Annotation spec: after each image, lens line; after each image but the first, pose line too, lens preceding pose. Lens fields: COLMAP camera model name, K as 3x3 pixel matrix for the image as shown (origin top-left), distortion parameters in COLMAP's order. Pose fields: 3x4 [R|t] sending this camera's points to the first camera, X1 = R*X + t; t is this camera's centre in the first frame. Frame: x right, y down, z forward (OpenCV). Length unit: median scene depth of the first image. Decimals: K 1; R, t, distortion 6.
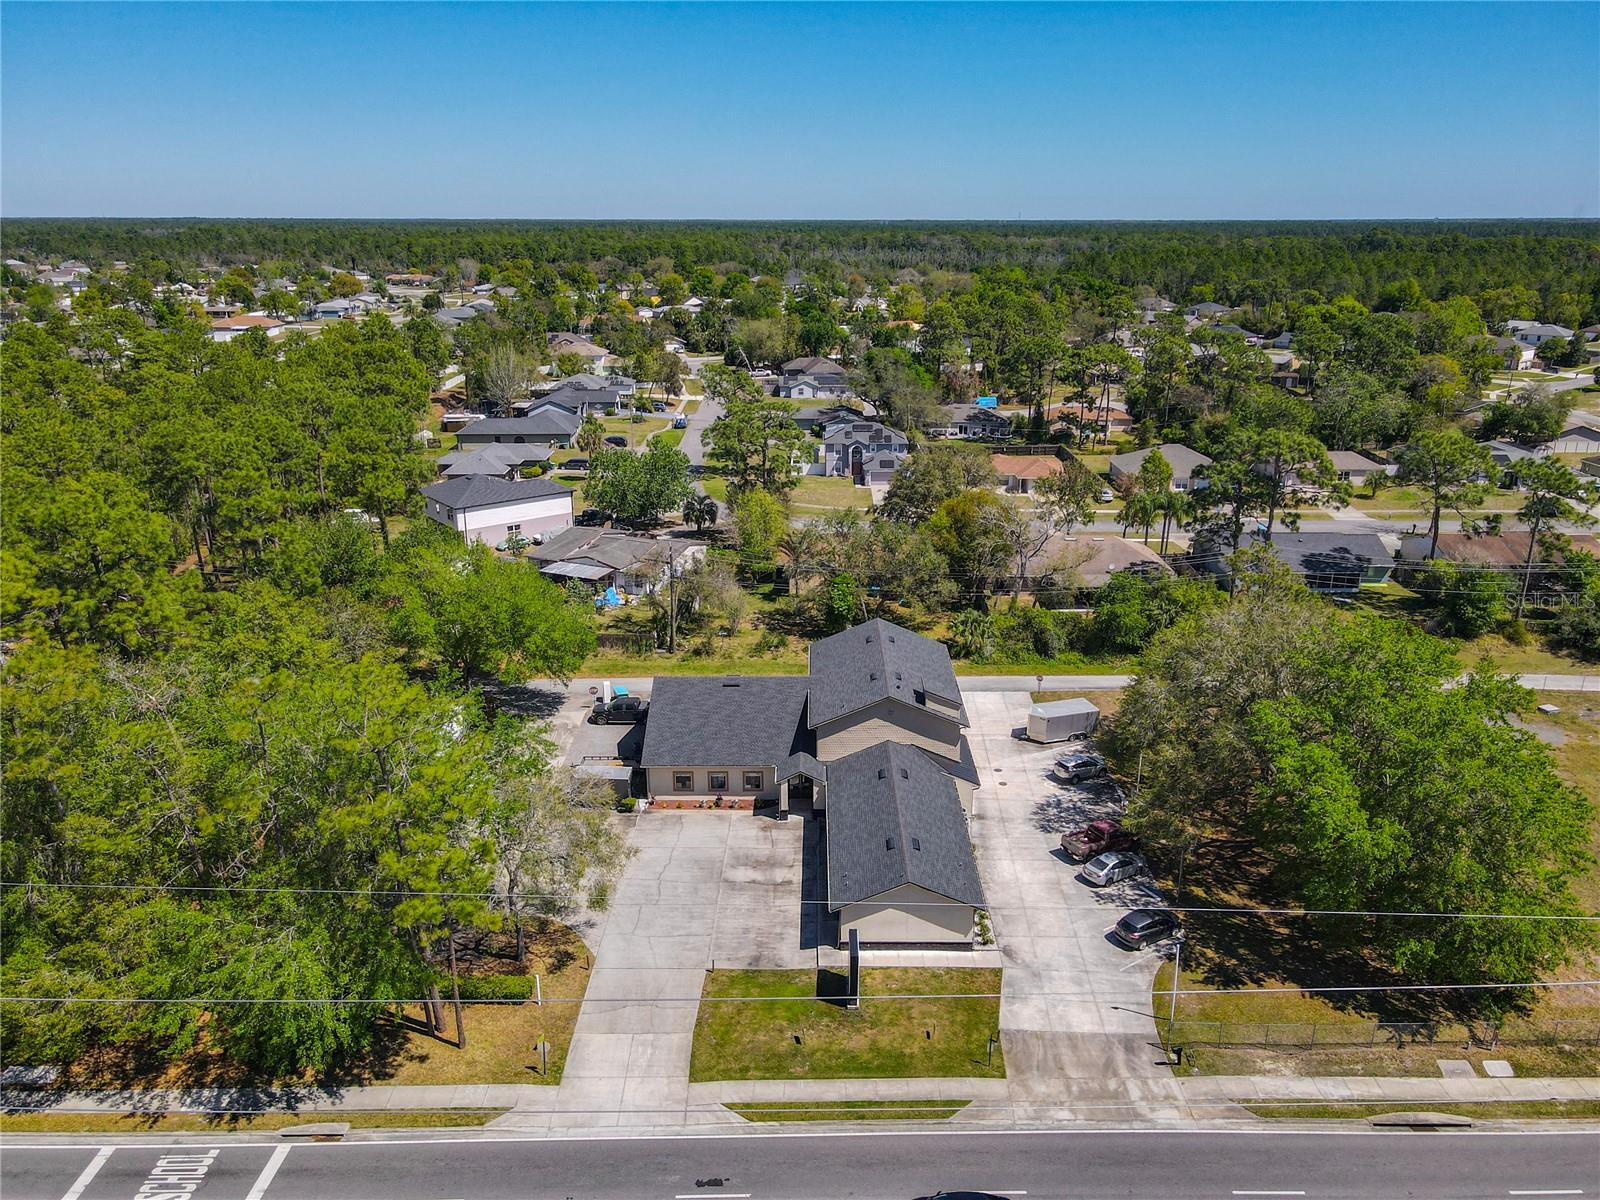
lens RADIAL K [[1185.1, 0, 811.9], [0, 1185.1, 599.8], [0, 0, 1]] dist [-0.001504, 0.044581]
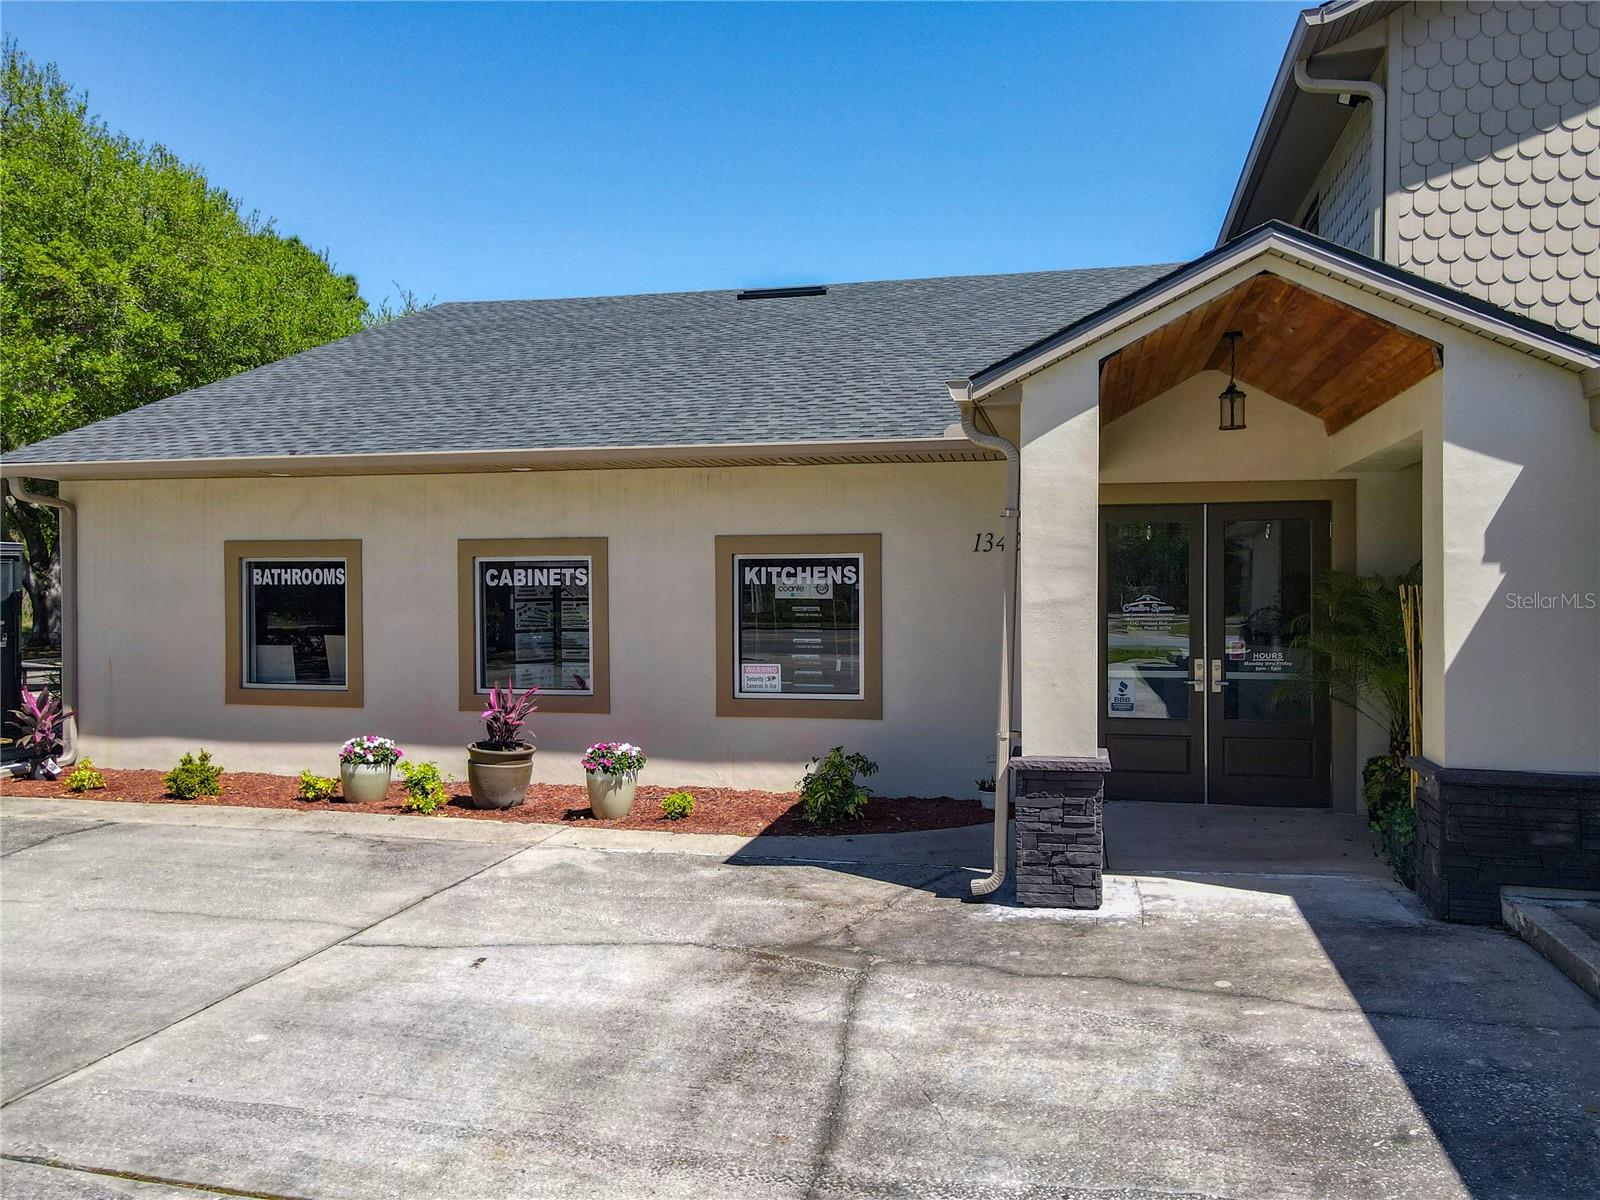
lens RADIAL K [[1199.8, 0, 807.8], [0, 1199.8, 595.6], [0, 0, 1]] dist [0.029471, 0.001651]
pose [[0.972843, 0.001967, -0.231458, -0.025980], [-0.069890, 0.955787, -0.285632, 0.238700], [0.220662, 0.294052, 0.929969, 1.141535]]
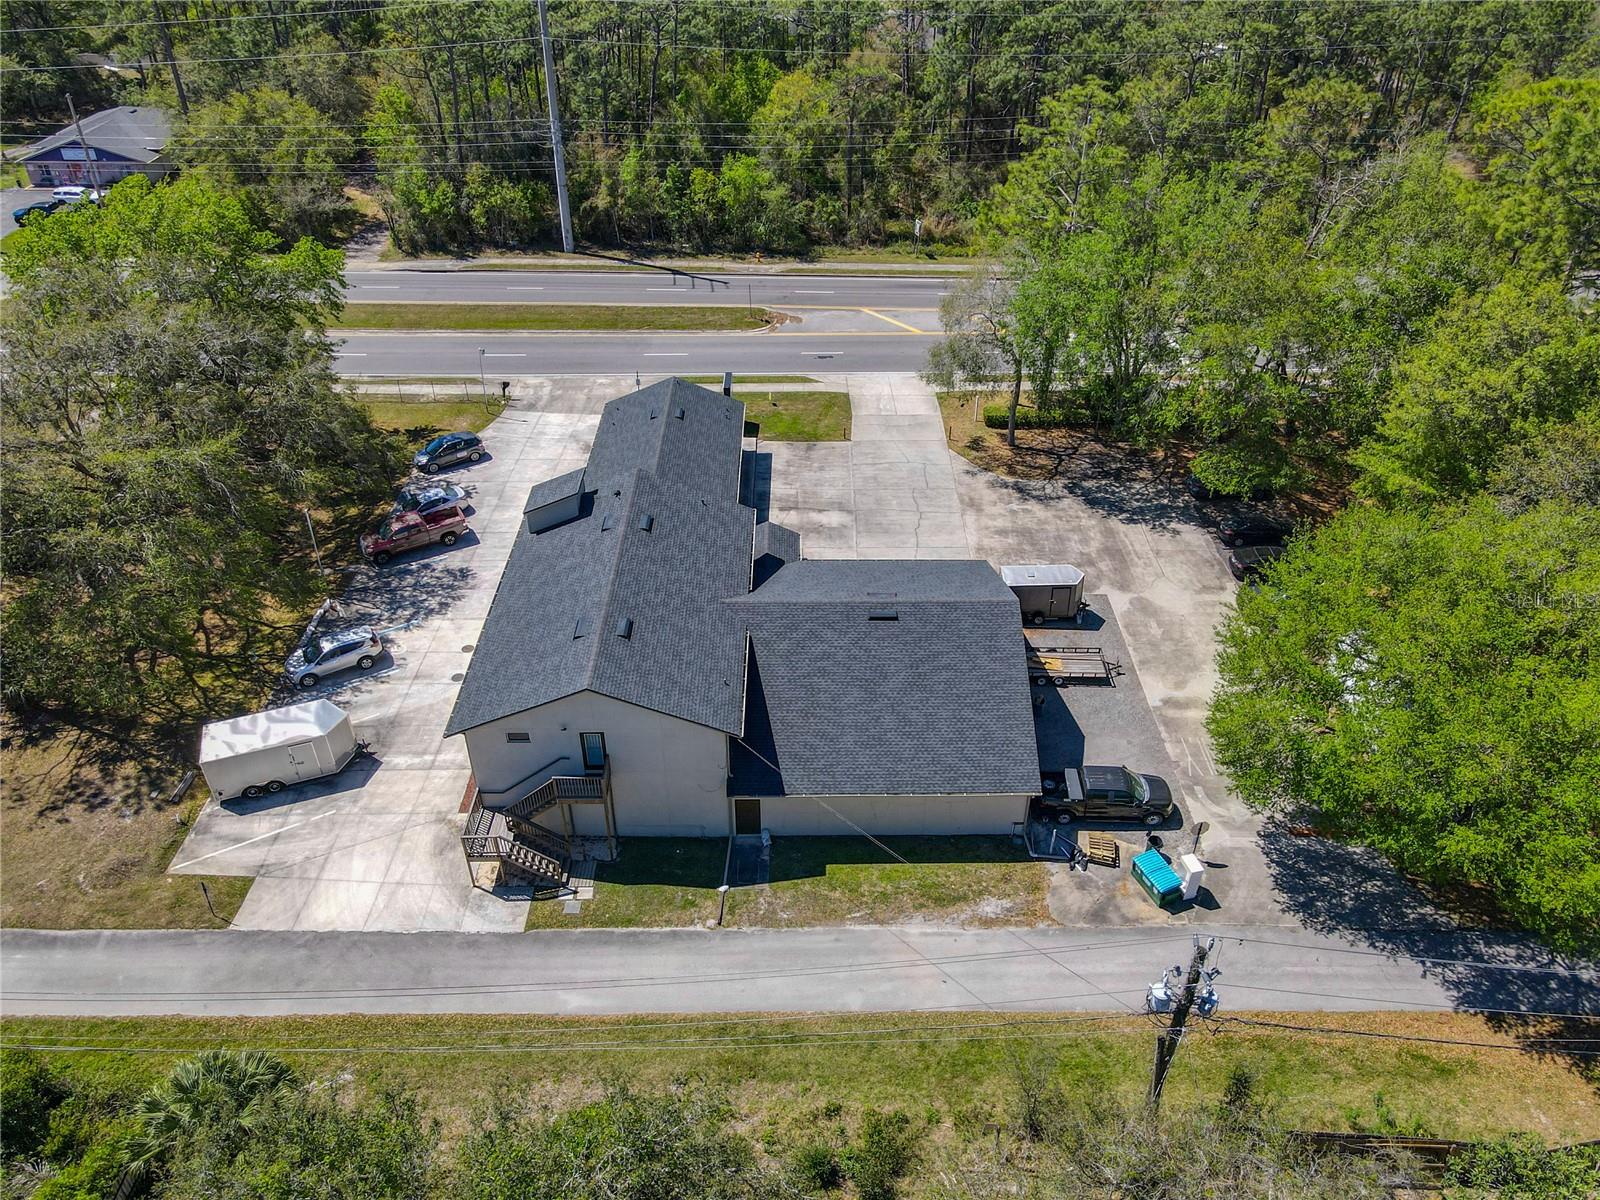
lens RADIAL K [[1163.5, 0, 817.0], [0, 1163.5, 602.6], [0, 0, 1]] dist [0.001159, 0.022815]
pose [[-0.999850, 0.000184, -0.017291, -0.035809], [-0.013806, 0.593580, 0.804657, -0.529723], [0.010411, 0.804775, -0.593488, 1.834807]]
